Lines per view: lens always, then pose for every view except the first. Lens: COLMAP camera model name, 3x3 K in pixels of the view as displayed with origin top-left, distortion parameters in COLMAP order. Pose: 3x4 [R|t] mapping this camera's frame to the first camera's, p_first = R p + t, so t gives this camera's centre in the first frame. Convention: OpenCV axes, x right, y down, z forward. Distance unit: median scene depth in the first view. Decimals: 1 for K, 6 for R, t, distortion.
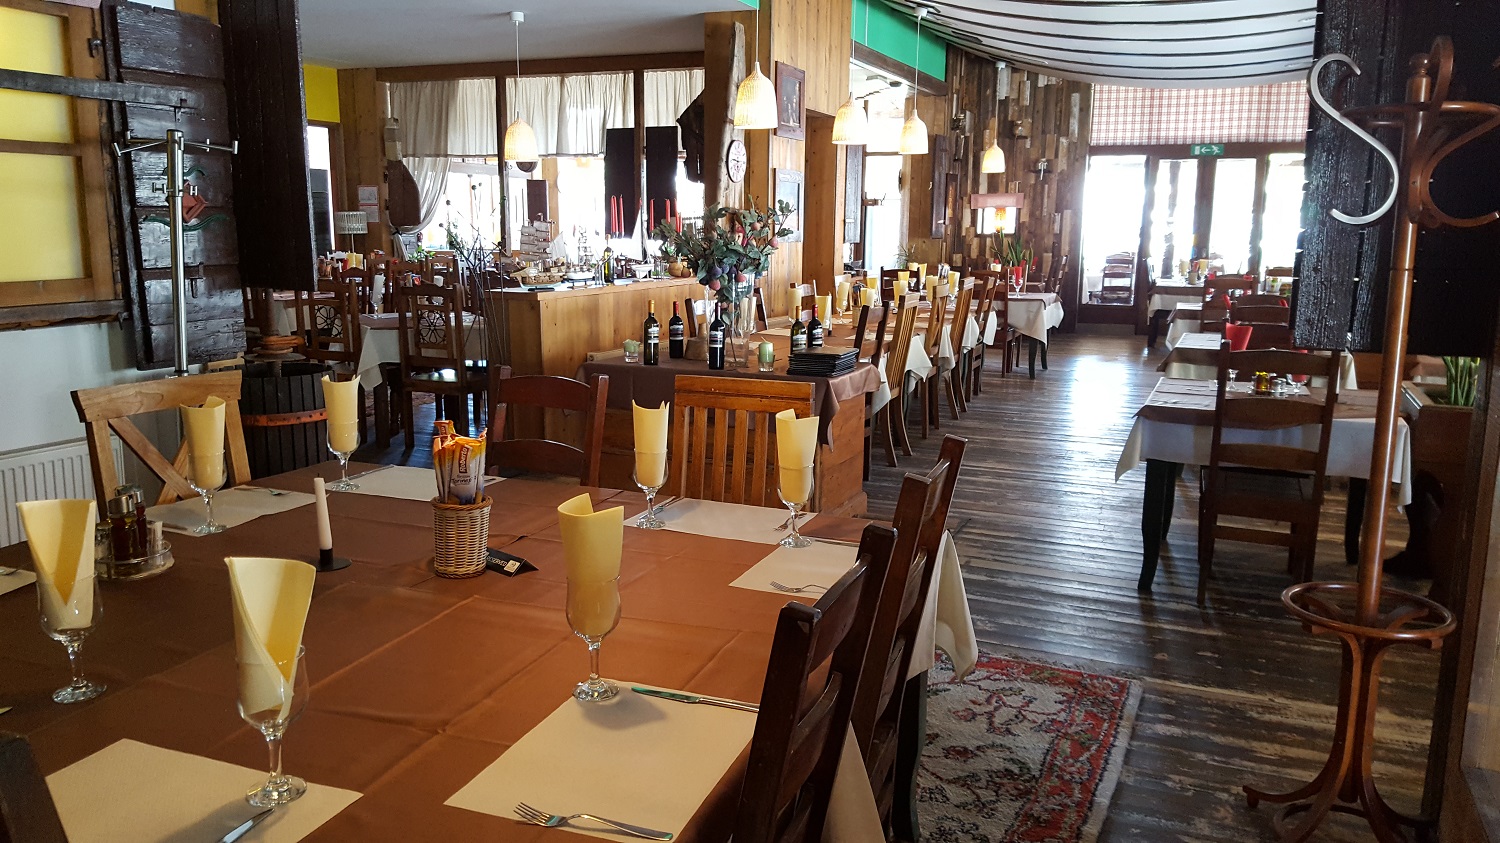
lens RADIAL K [[1107.5, 0, 696.5], [0, 1107.5, 421.9], [0, 0, 1]] dist [0.071401, -0.132275]
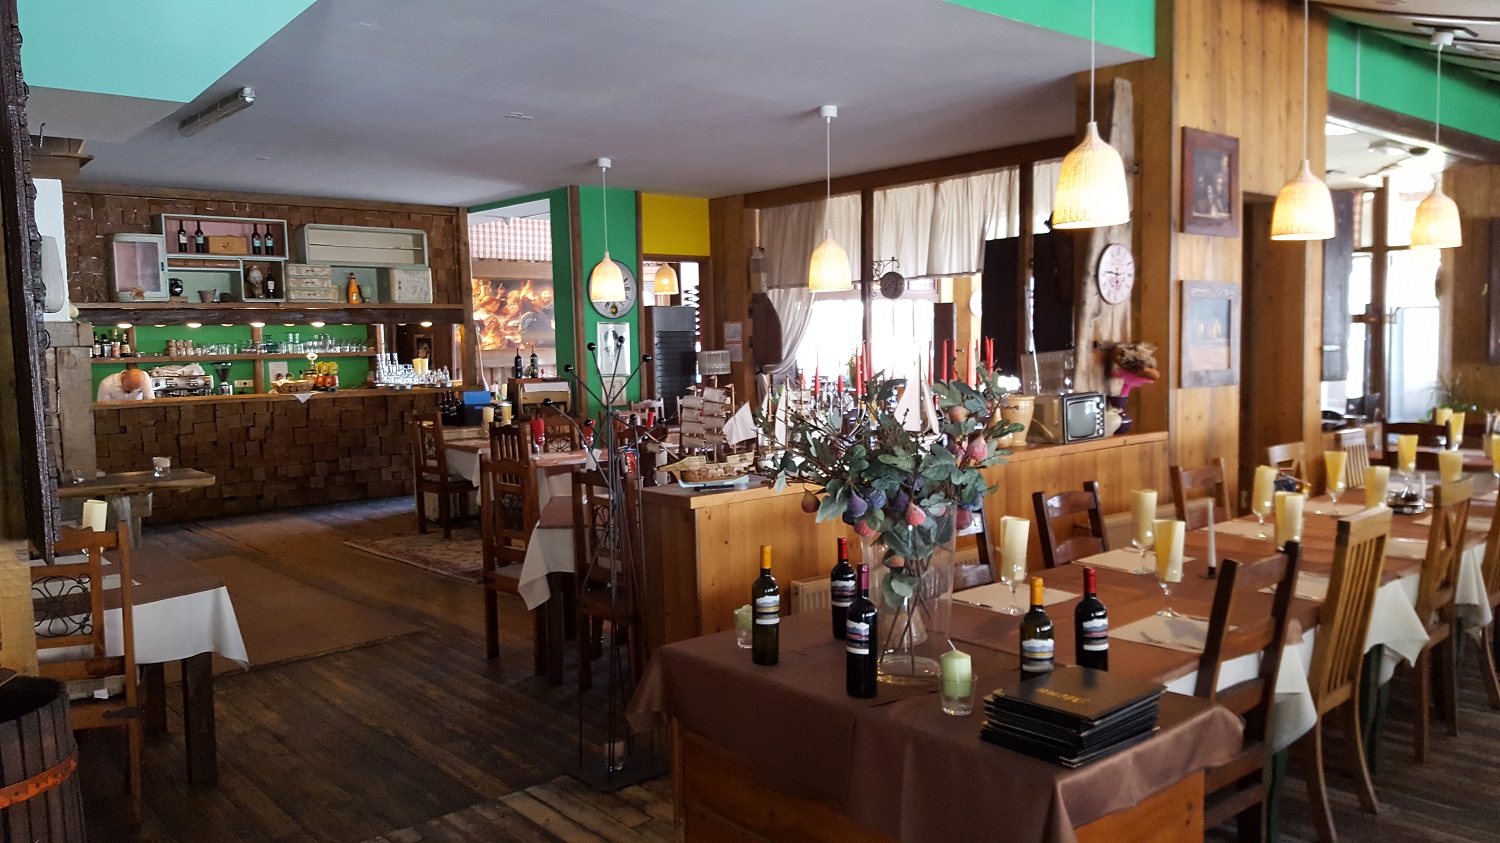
lens RADIAL K [[1107.5, 0, 696.5], [0, 1107.5, 421.9], [0, 0, 1]] dist [0.071401, -0.132275]
pose [[0.905013, -0.000491, -0.425383, 0.070175], [-0.043706, 0.994600, -0.094134, -0.050914], [0.423132, 0.103784, 0.900105, 0.210394]]
